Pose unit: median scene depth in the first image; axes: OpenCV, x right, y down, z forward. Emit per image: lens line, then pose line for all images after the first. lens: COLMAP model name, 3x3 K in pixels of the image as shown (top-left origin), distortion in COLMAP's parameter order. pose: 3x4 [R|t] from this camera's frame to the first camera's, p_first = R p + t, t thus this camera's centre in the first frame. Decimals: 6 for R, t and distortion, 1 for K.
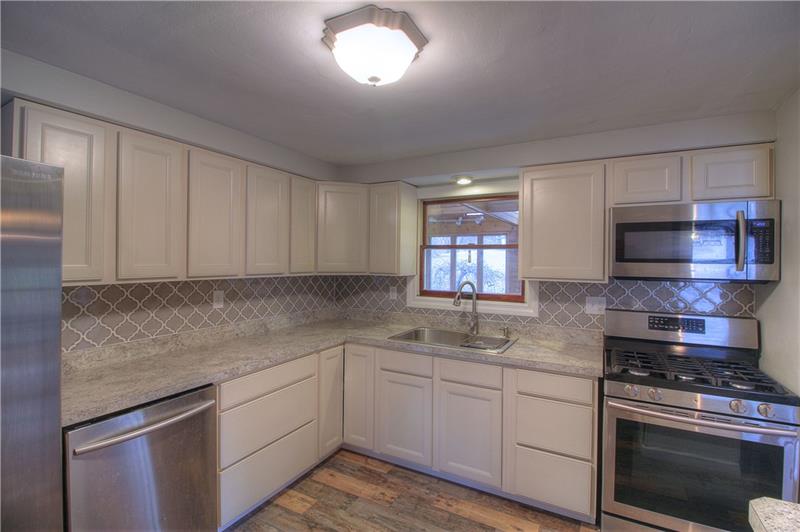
lens RADIAL K [[372.0, 0, 400.2], [0, 372.0, 259.0], [0, 0, 1]] dist [-0.002380, -0.009078]
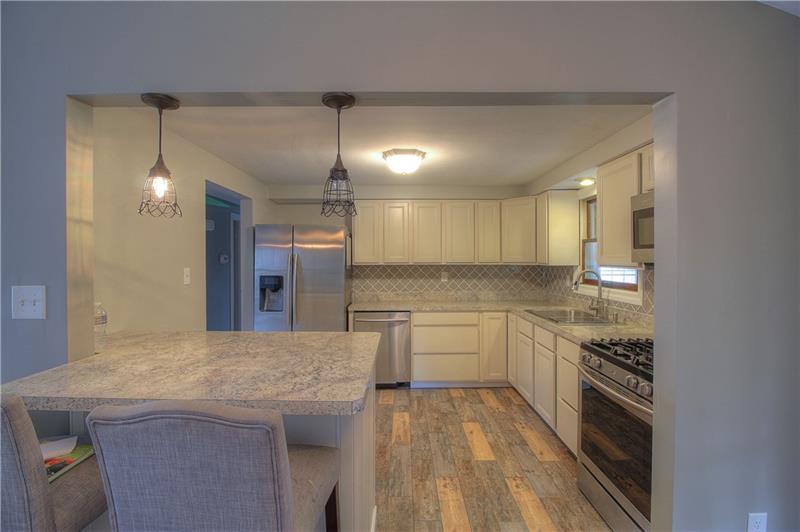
lens RADIAL K [[372.0, 0, 402.8], [0, 372.0, 258.4], [0, 0, 1]] dist [-0.002380, -0.009078]
pose [[0.487128, -0.011545, -0.873255, 0.945305], [0.007883, 0.999930, -0.008822, 0.031960], [0.873295, -0.002587, 0.487184, -0.057679]]
